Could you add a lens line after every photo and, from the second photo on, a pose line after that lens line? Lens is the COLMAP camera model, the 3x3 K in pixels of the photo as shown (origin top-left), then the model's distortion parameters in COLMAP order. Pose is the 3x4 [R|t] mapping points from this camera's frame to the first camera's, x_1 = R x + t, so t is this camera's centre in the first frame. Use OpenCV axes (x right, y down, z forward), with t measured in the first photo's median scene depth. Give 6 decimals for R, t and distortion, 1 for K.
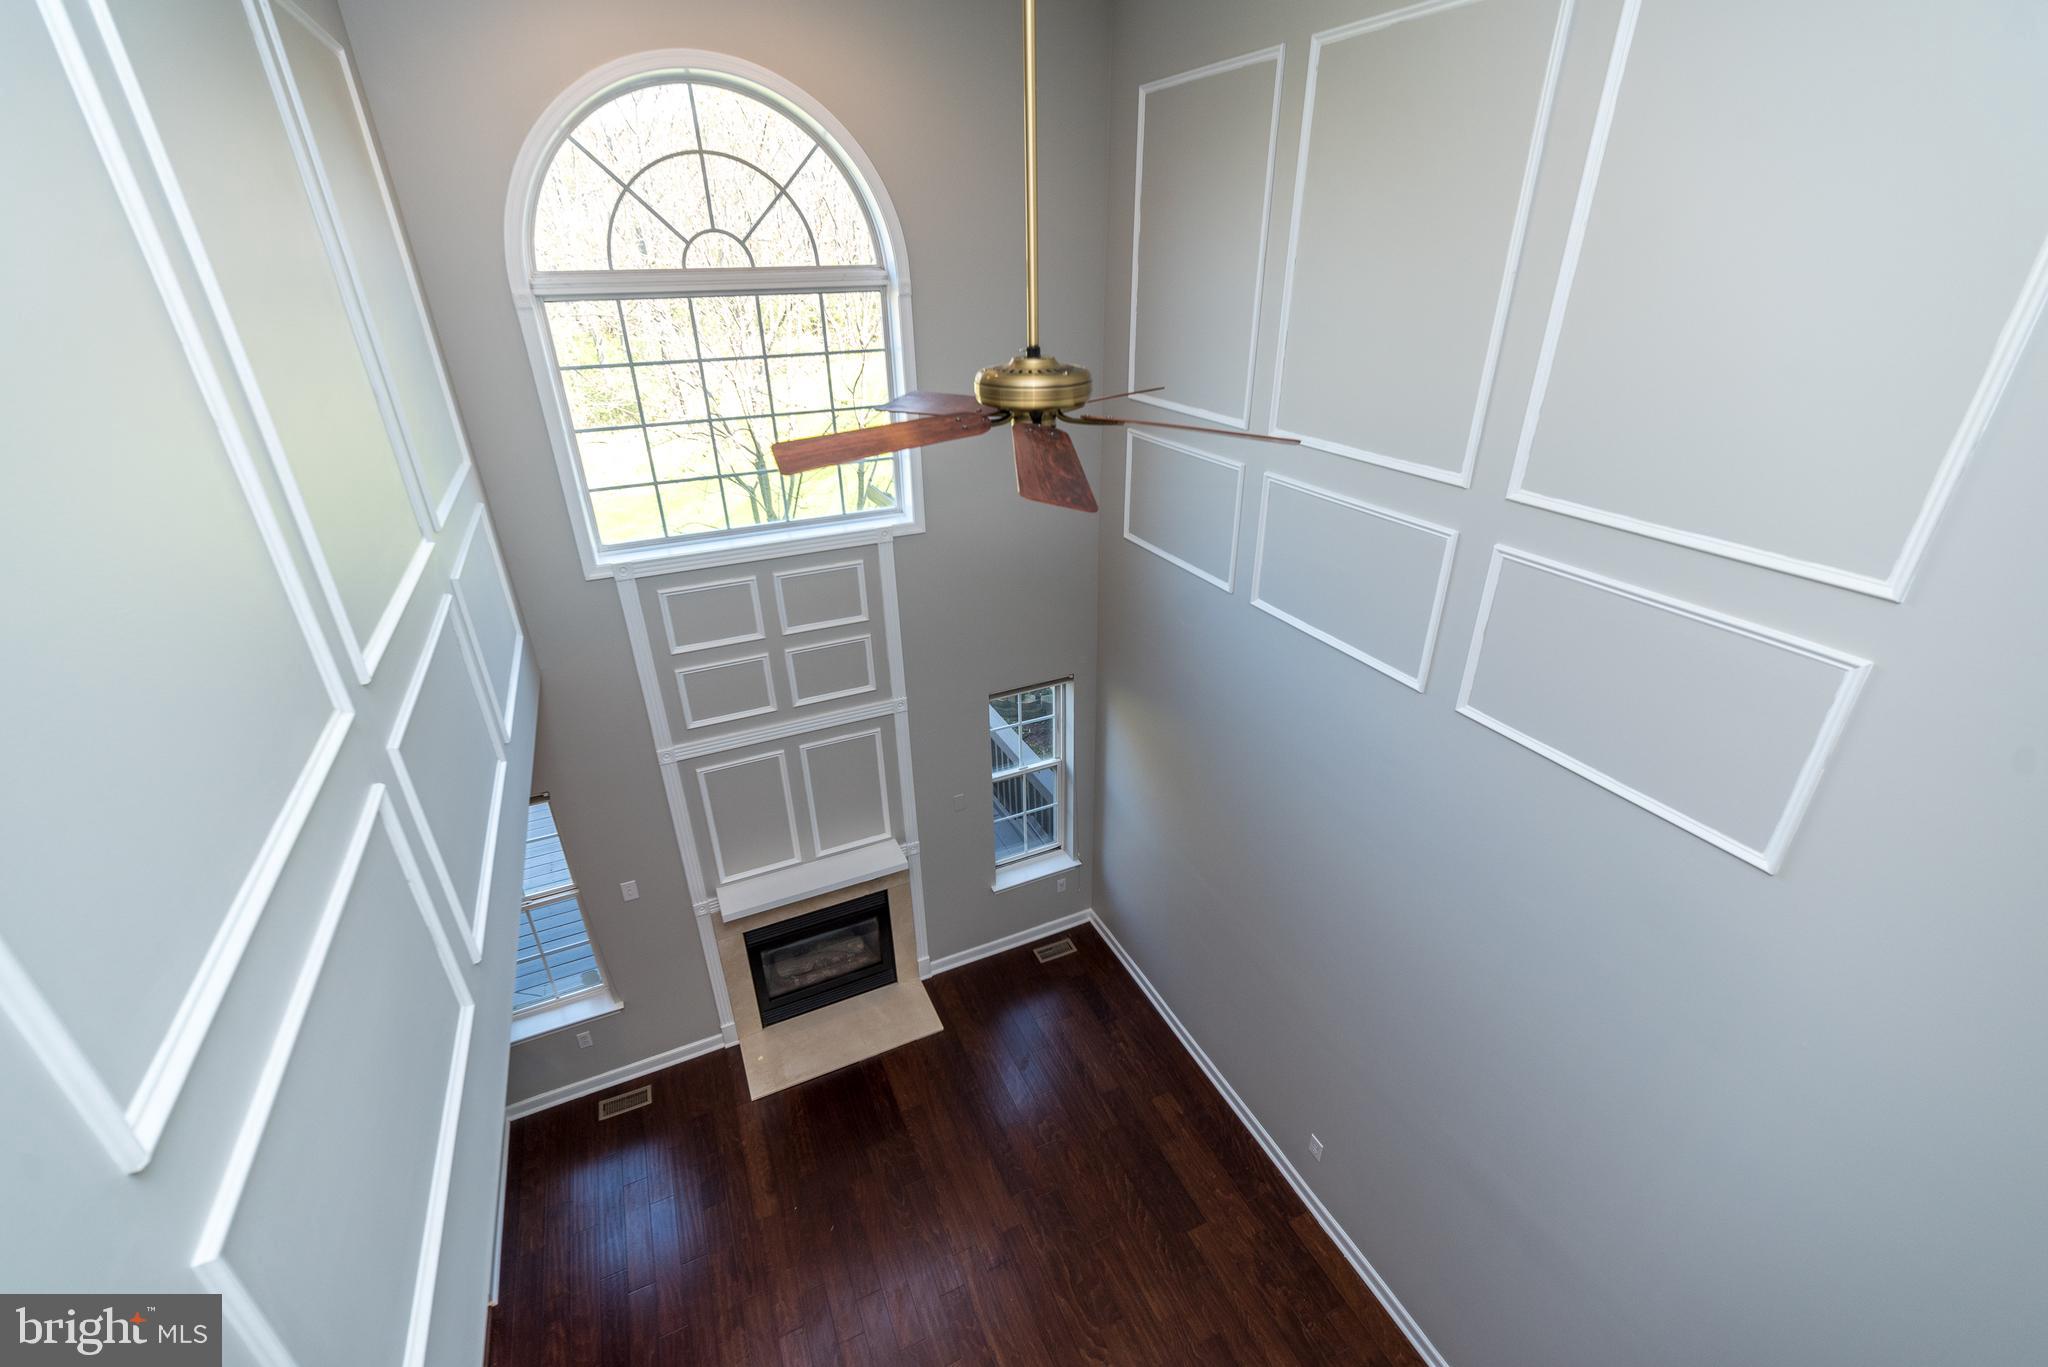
lens RADIAL K [[850.7, 0, 1009.5], [0, 850.7, 678.6], [0, 0, 1]] dist [0.002319, 0.000366]
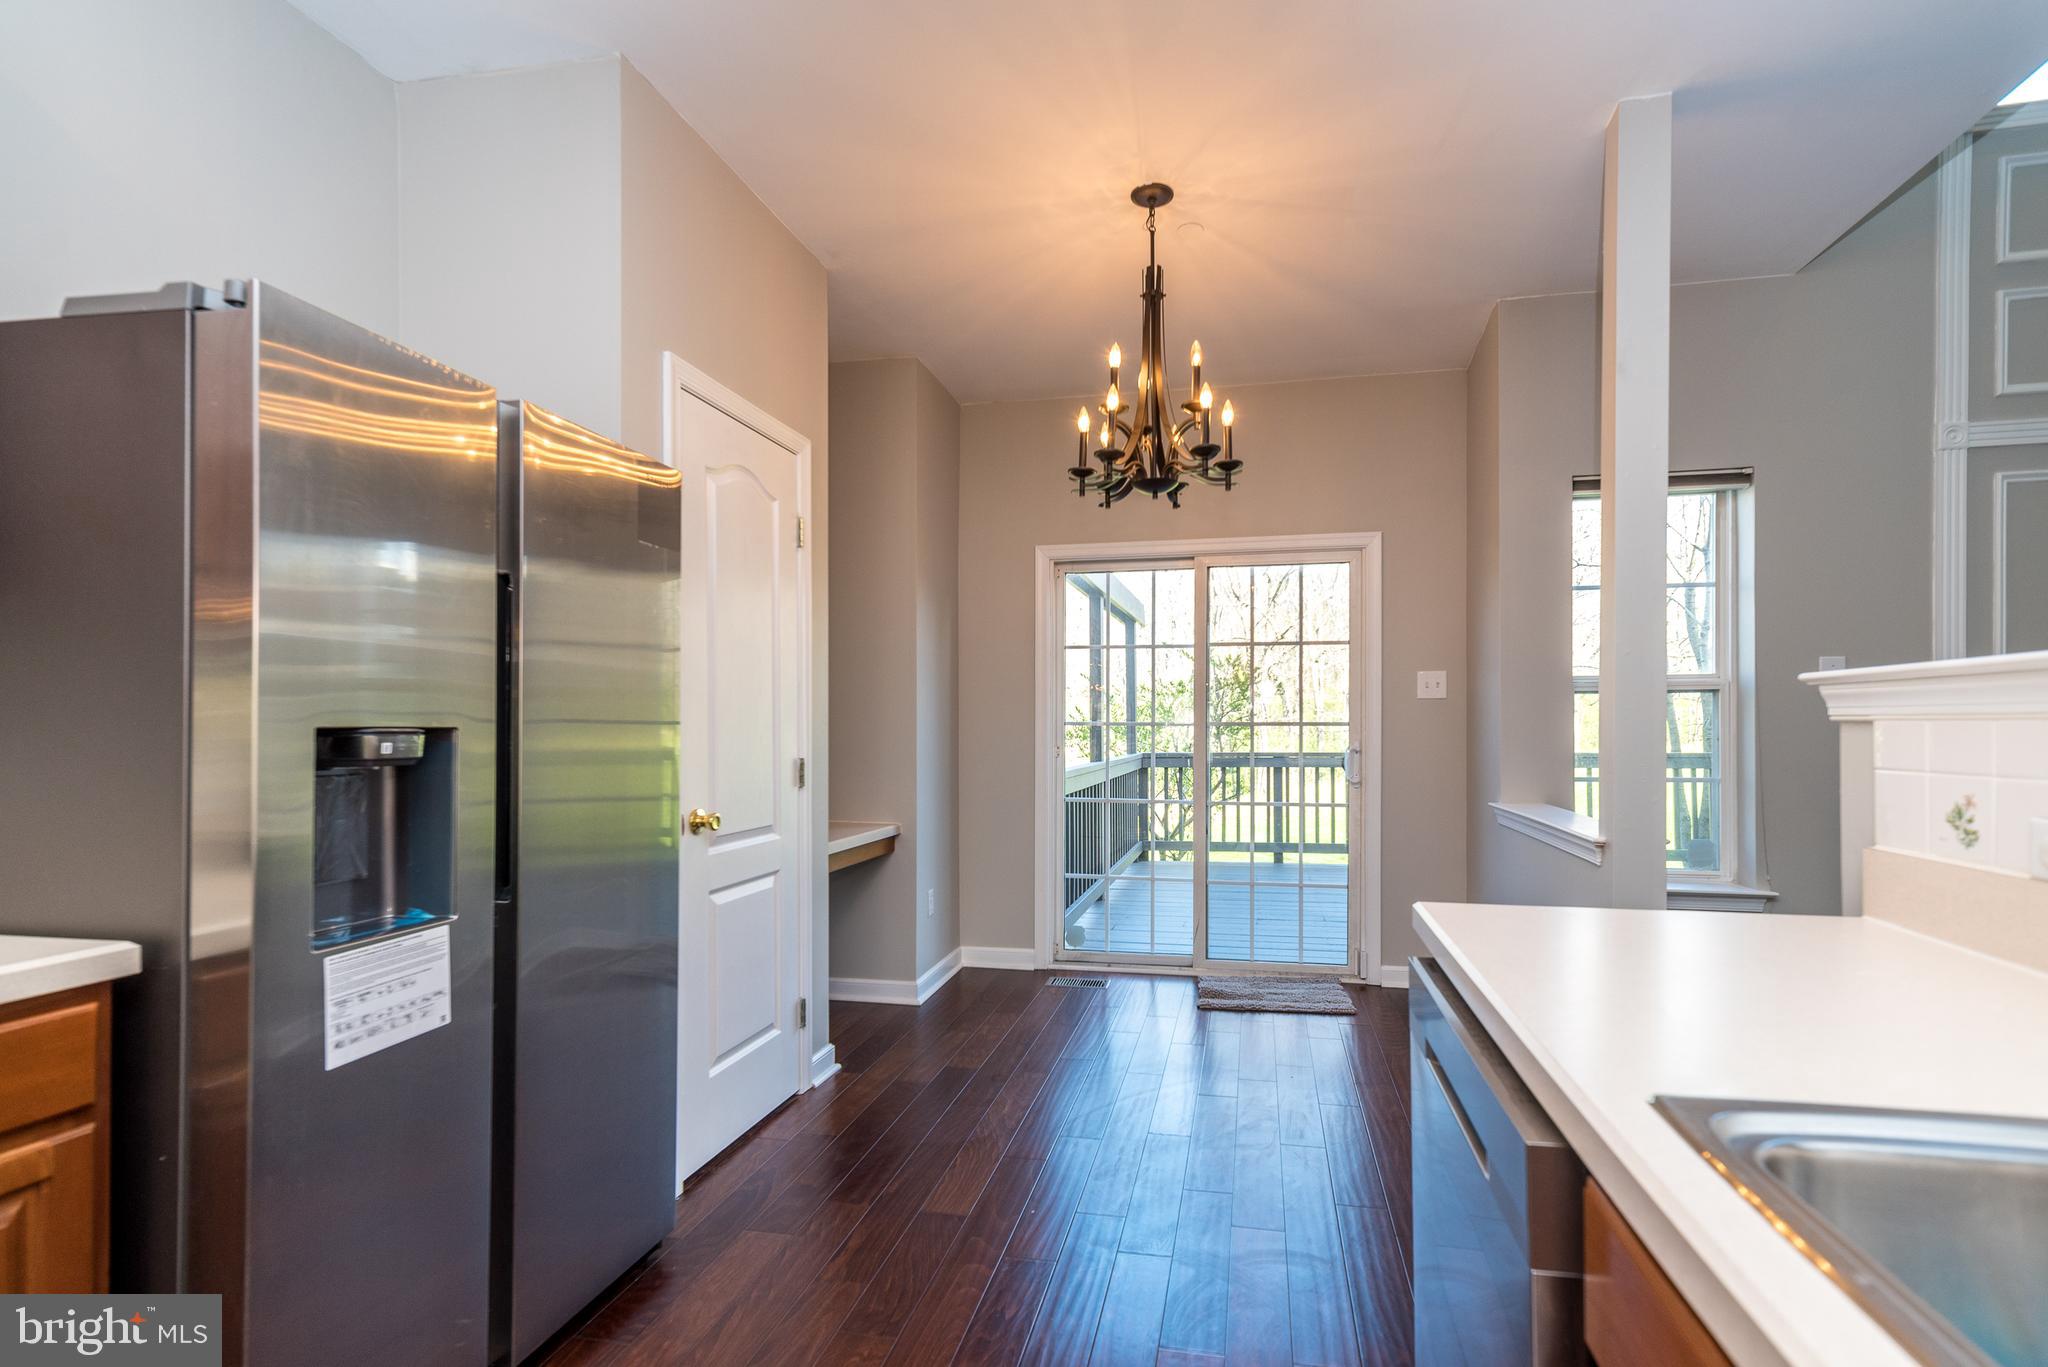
lens RADIAL K [[914.9, 0, 1086.8], [0, 914.9, 731.6], [0, 0, 1]] dist [0.008766, 0.000035]
pose [[0.820620, 0.020674, -0.571100, -0.532900], [-0.257795, 0.905278, -0.337658, 0.682189], [0.510023, 0.424316, 0.748220, 0.259150]]
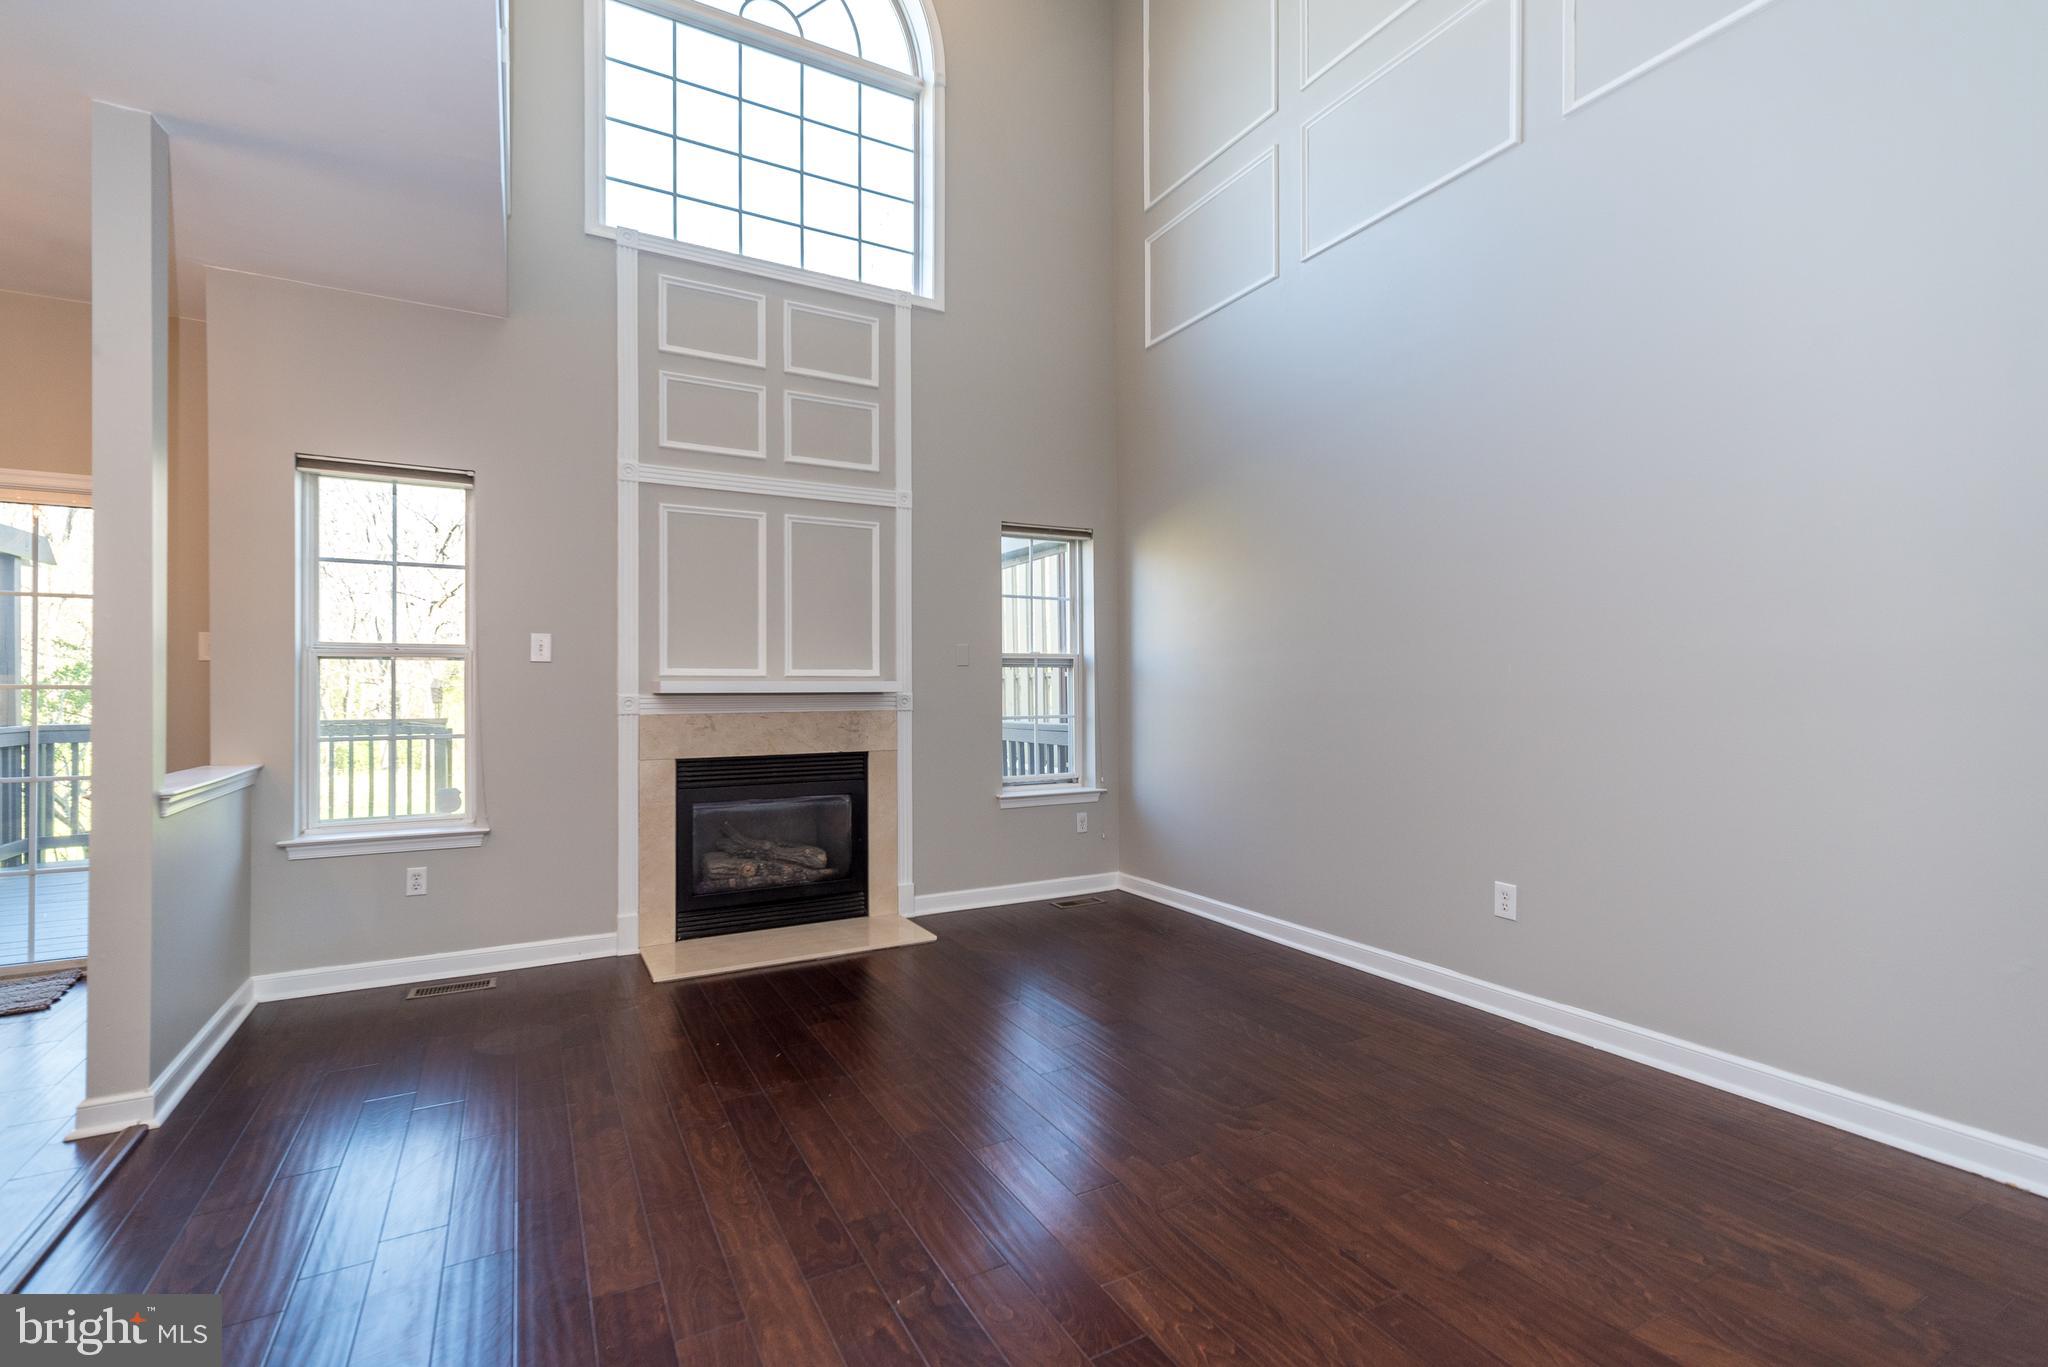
lens RADIAL K [[914.9, 0, 1013.3], [0, 914.9, 675.5], [0, 0, 1]] dist [0.008766, 0.000035]
pose [[0.997255, 0.021848, 0.070749, -0.087362], [0.011897, 0.895787, -0.444324, 0.671359], [-0.073083, 0.443946, 0.893068, 0.262862]]
